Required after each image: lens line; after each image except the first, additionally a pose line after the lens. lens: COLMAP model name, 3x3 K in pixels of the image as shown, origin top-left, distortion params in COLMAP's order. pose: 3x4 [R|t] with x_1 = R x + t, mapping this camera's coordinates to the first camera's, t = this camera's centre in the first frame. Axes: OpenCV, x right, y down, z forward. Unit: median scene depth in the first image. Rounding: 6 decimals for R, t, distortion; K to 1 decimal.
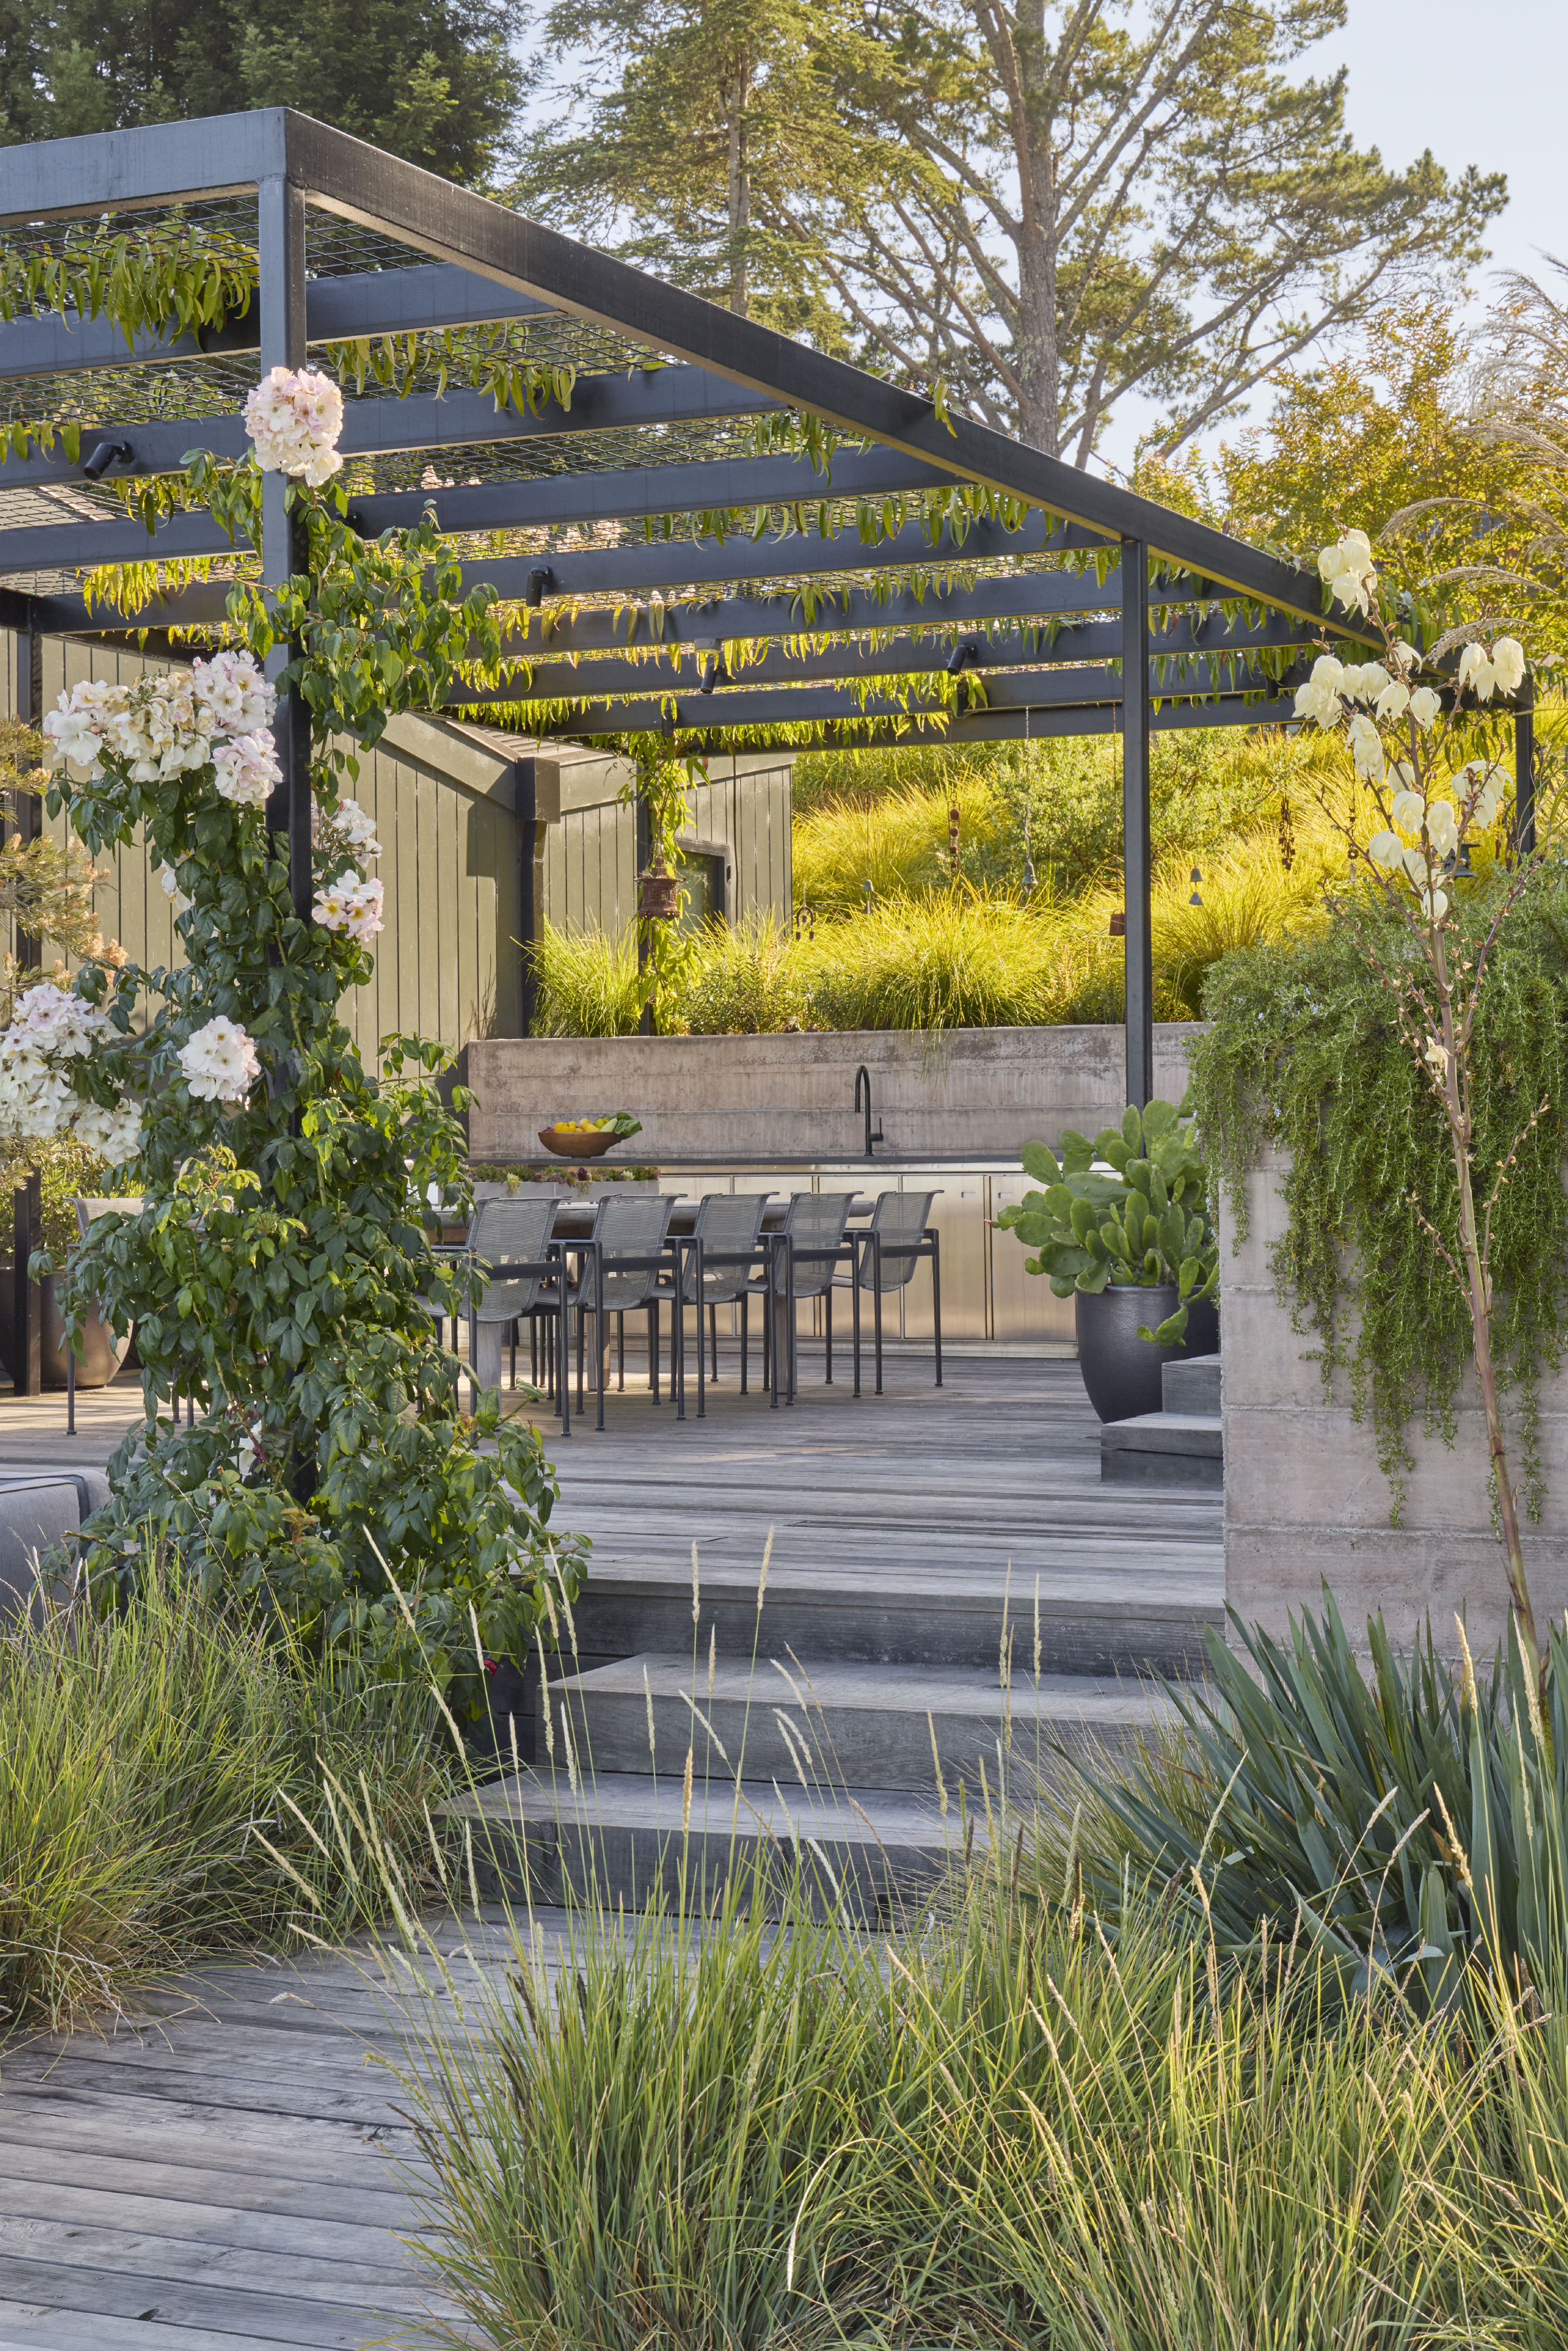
lens RADIAL K [[3404.6, 0, 784.0], [0, 3404.6, 1175.5], [0, 0, 1]] dist [0.028617, 0.113333]
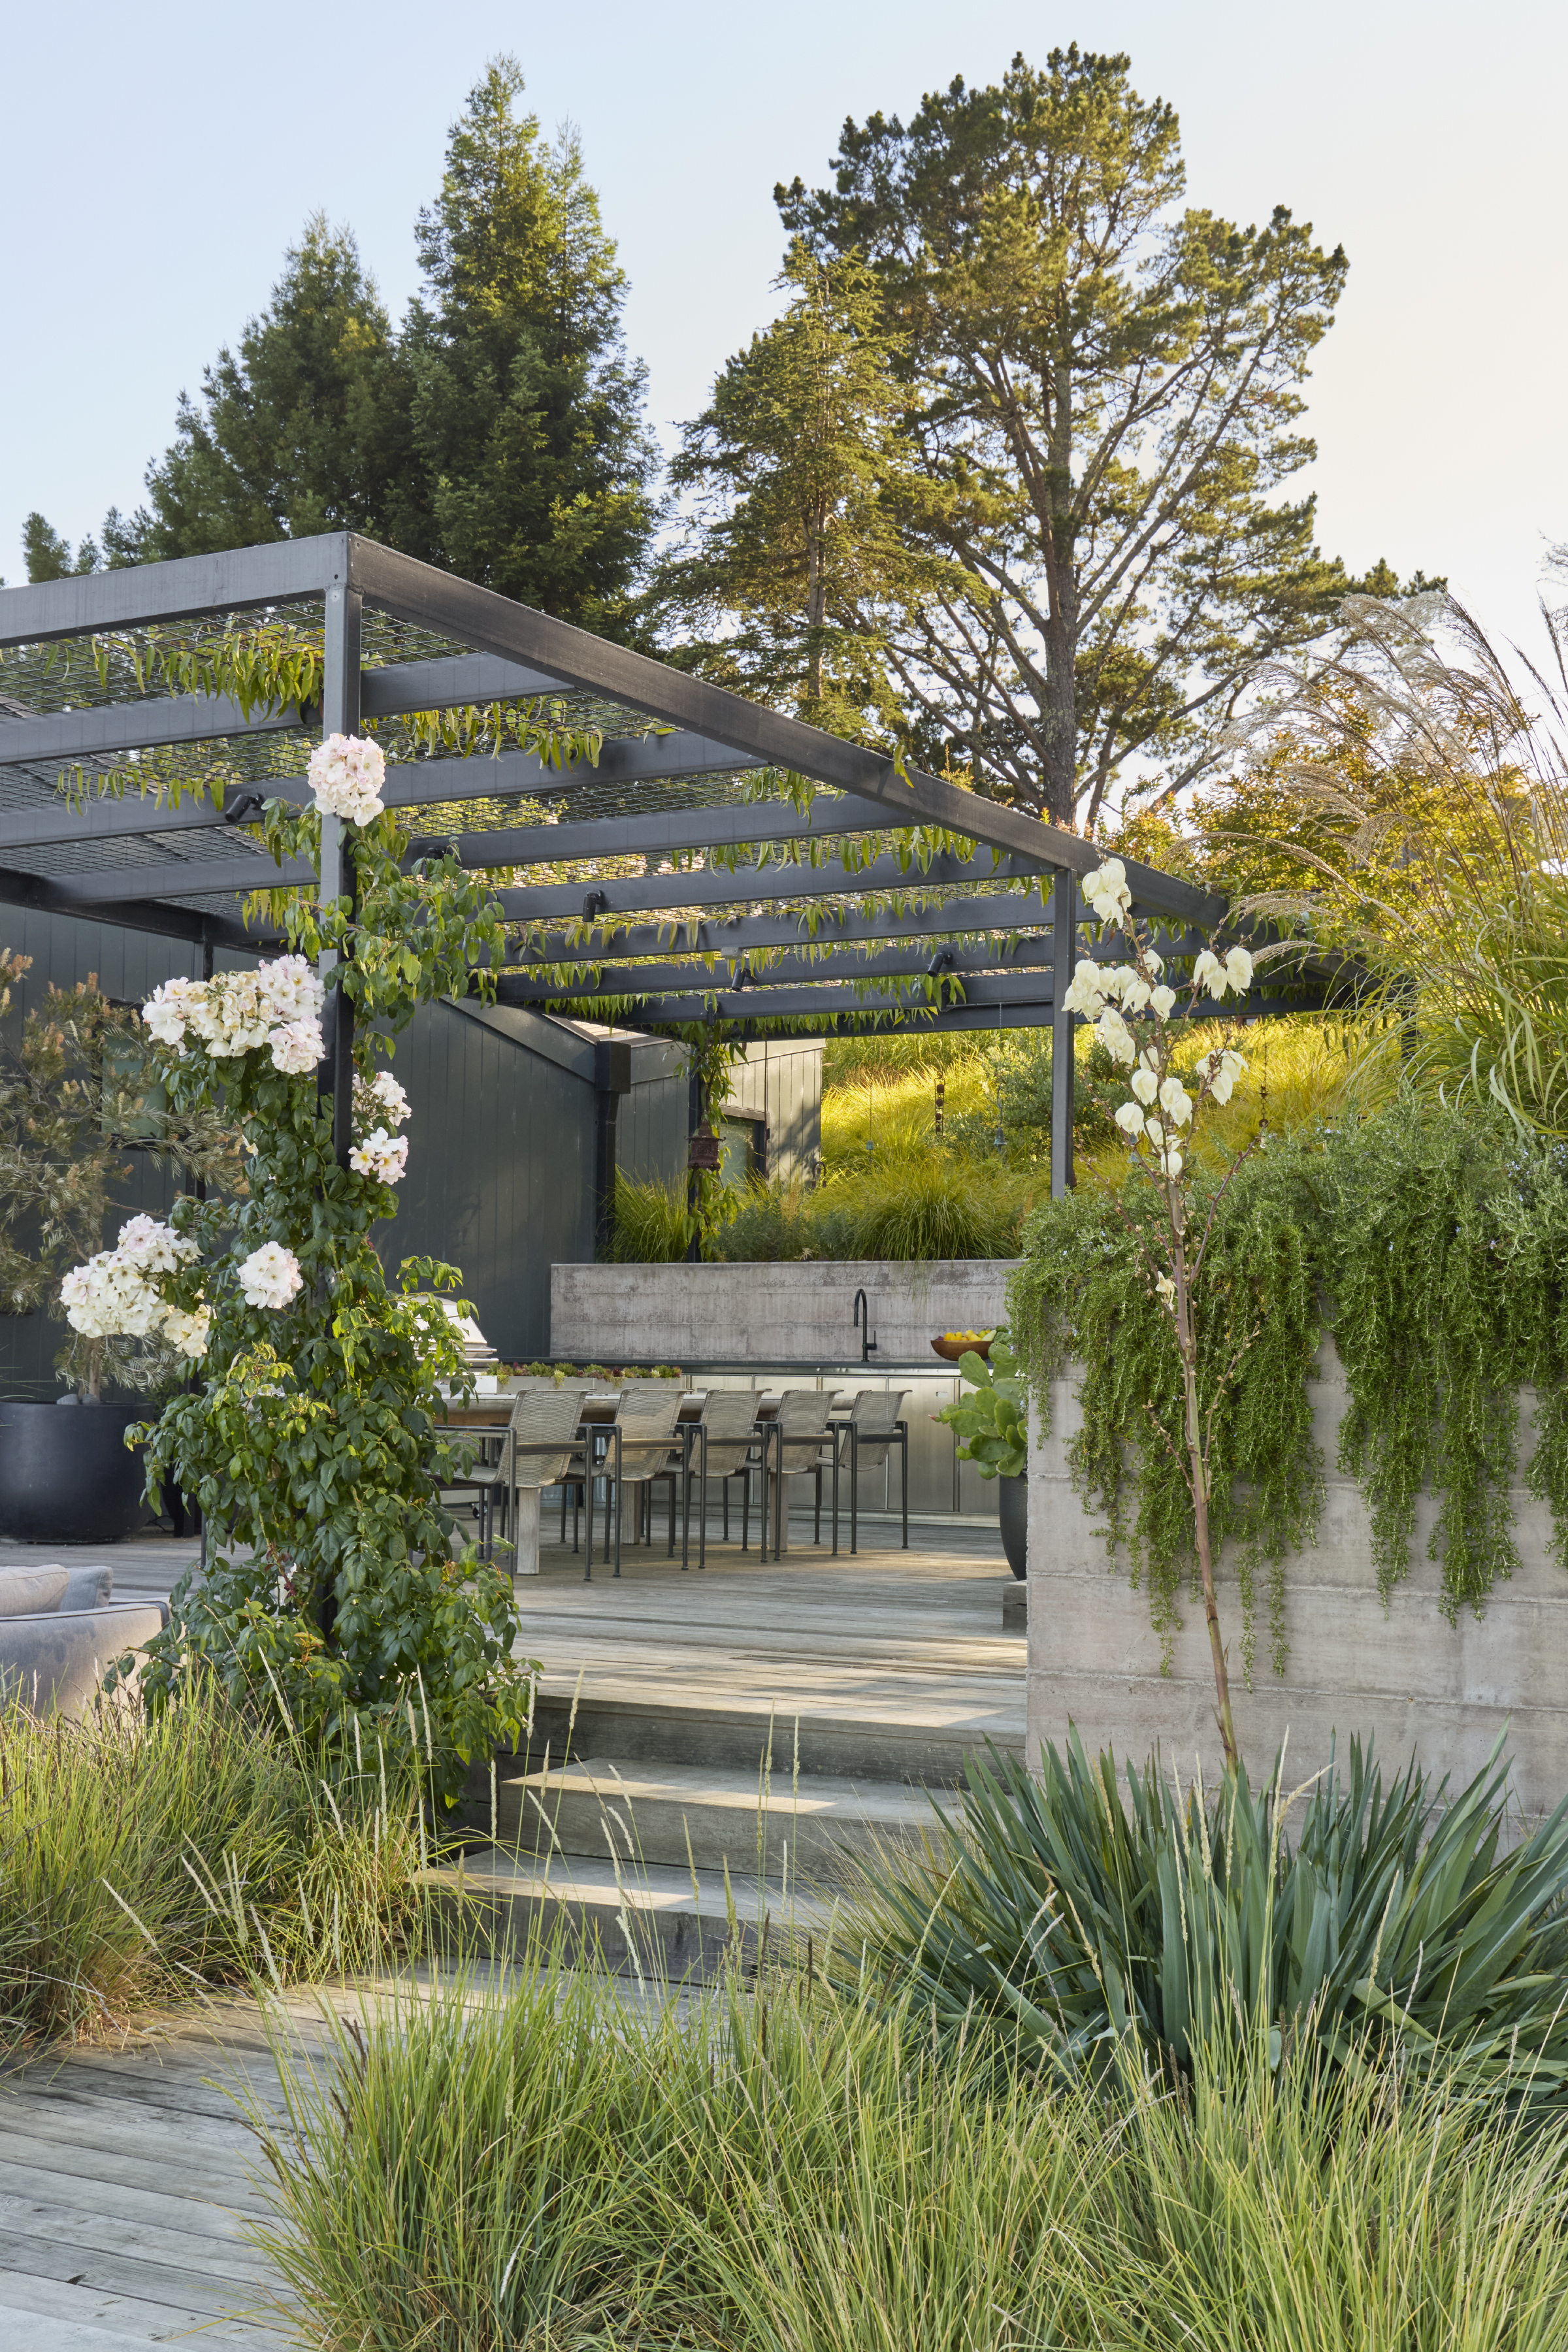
lens RADIAL K [[2658.9, 0, 783.0], [0, 2658.9, 1300.2], [0, 0, 1]] dist [0.028393, 0.022659]
pose [[0.993747, 0.016379, -0.110452, 0.113175], [-0.019403, 0.999464, -0.026352, -0.002219], [0.109961, 0.028330, 0.993532, 0.032276]]
